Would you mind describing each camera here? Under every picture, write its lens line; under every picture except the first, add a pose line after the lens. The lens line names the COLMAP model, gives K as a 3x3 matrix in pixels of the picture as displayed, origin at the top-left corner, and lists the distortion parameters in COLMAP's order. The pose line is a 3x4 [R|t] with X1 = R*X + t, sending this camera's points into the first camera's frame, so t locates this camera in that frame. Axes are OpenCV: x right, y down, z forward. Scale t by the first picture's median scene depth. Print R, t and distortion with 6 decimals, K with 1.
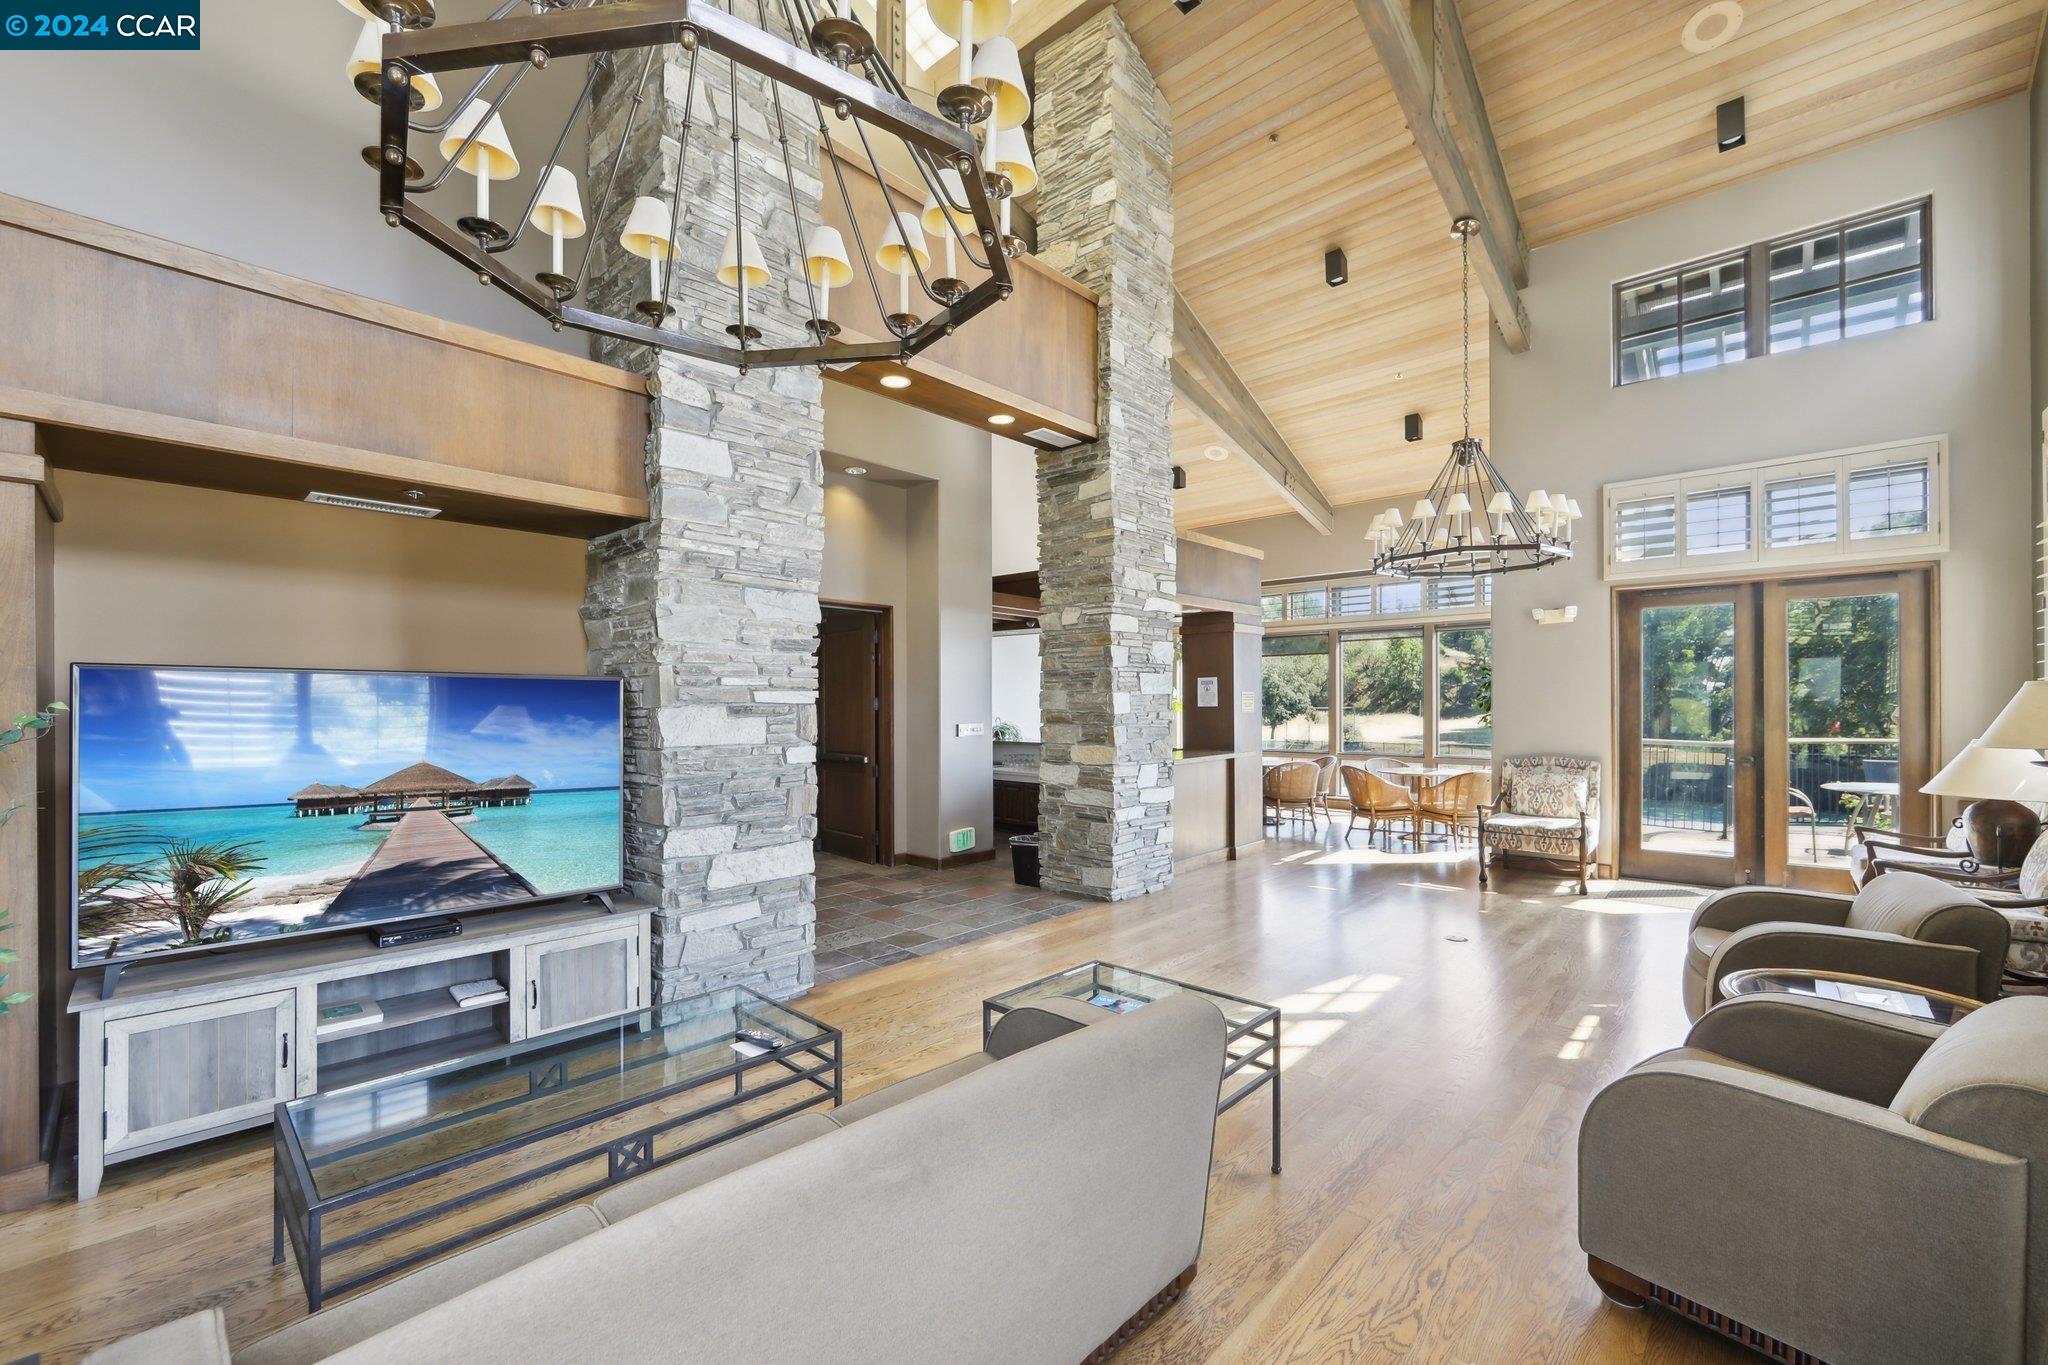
lens RADIAL K [[832.3, 0, 1027.8], [0, 832.3, 706.4], [0, 0, 1]] dist [0.000128, 0.000055]
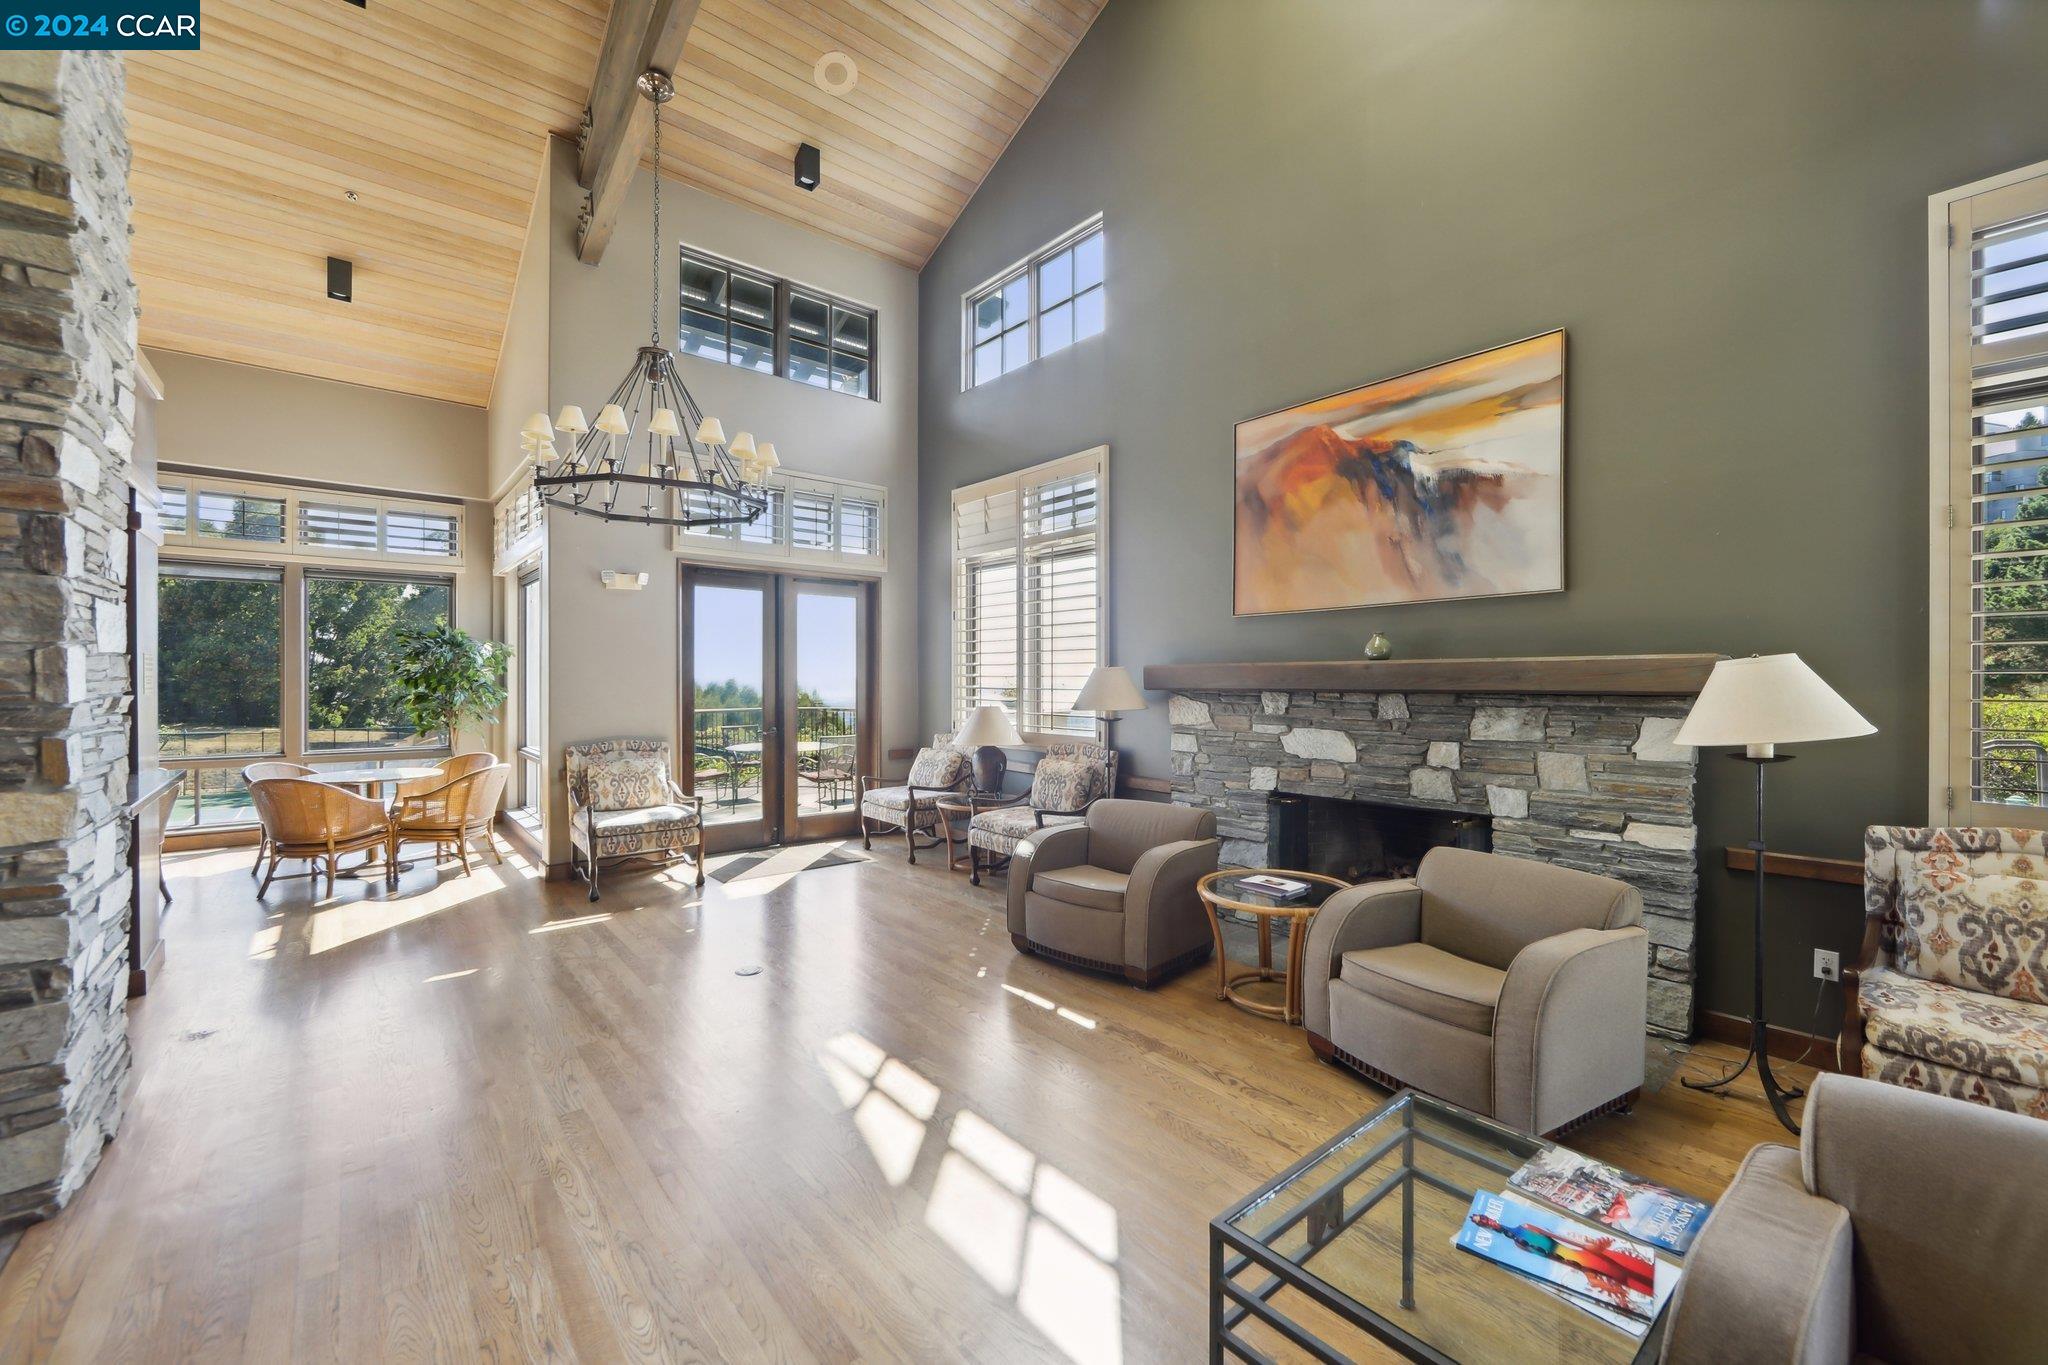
lens RADIAL K [[825.8, 0, 1024.0], [0, 825.8, 682.5], [0, 0, 1]] dist [-0.000677, -0.000024]
pose [[0.118517, -0.003650, 0.992945, -0.197827], [-0.001476, 0.999991, 0.003852, -0.005145], [-0.992951, -0.001922, 0.118511, 0.487059]]
